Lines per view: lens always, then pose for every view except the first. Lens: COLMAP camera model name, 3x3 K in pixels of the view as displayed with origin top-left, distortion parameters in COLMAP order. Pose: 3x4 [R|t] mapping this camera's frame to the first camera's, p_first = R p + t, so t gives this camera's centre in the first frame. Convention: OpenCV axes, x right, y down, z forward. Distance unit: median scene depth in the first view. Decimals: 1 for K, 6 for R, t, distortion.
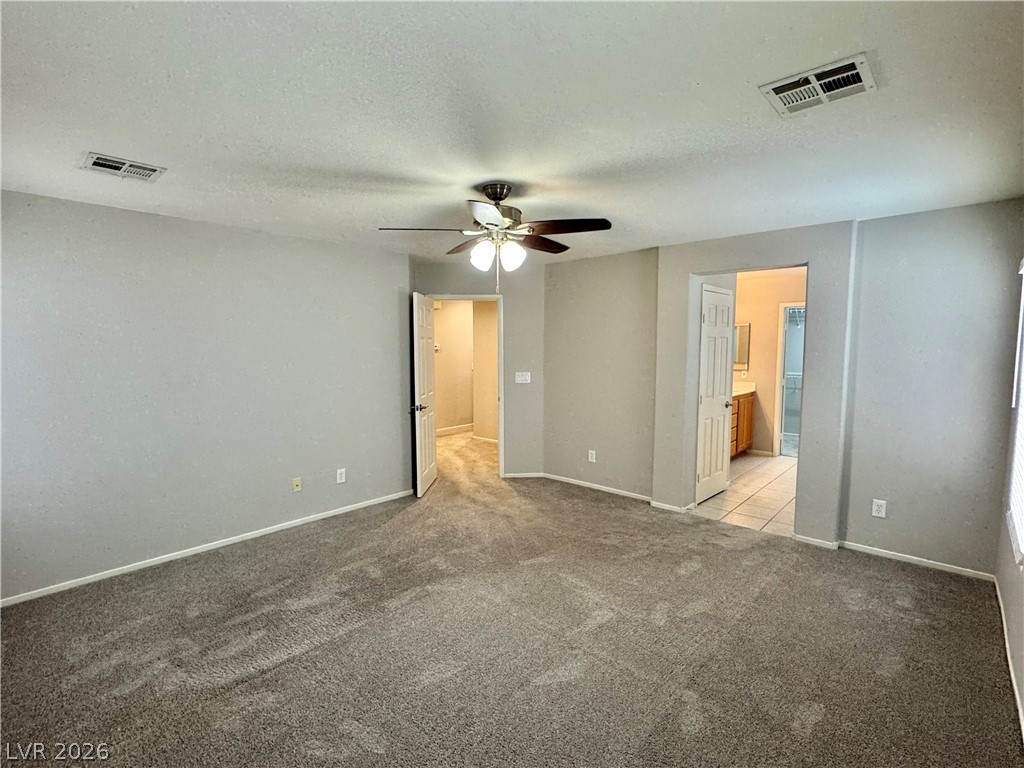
lens RADIAL K [[487.7, 0, 513.8], [0, 487.7, 388.1], [0, 0, 1]] dist [0.000090, 0.000658]
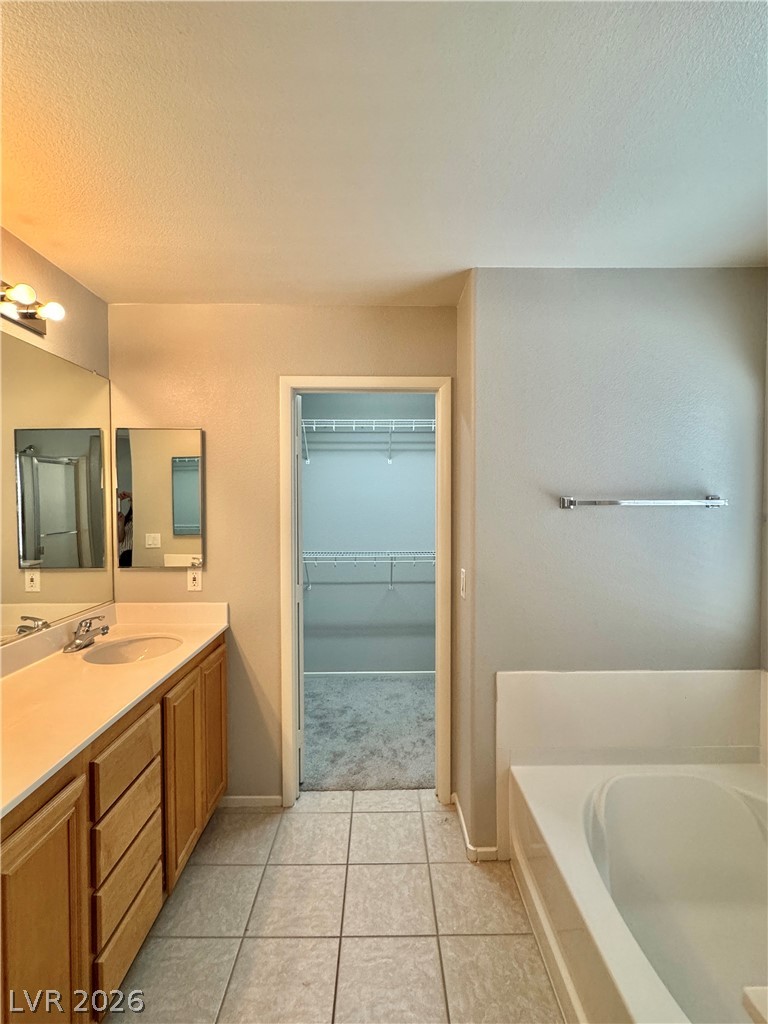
lens RADIAL K [[487.7, 0, 383.7], [0, 487.7, 510.6], [0, 0, 1]] dist [0.000090, 0.000658]
pose [[0.736358, -0.011959, 0.676486, 0.348081], [0.063563, 0.996644, -0.051570, -0.051641], [-0.673600, 0.080974, 0.734647, 0.673529]]
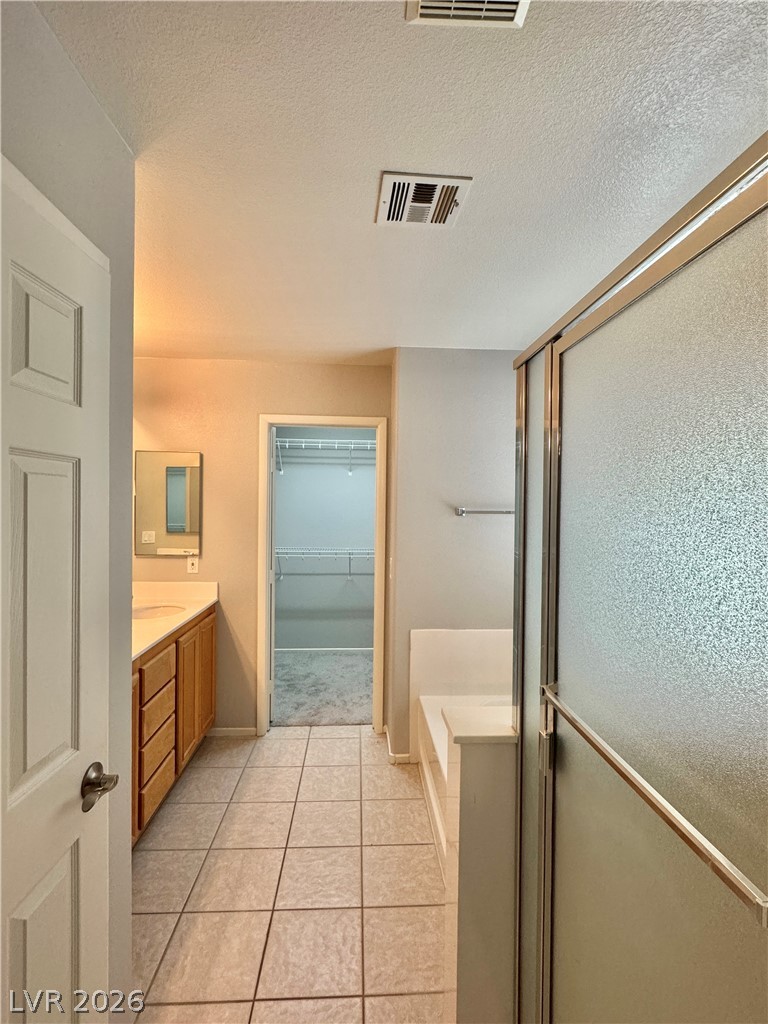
lens RADIAL K [[487.7, 0, 382.6], [0, 487.7, 511.9], [0, 0, 1]] dist [0.000090, 0.000658]
pose [[0.705123, 0.000715, 0.709085, 0.281824], [0.050621, 0.997397, -0.051344, -0.046137], [-0.707276, 0.072099, 0.703252, 0.566502]]
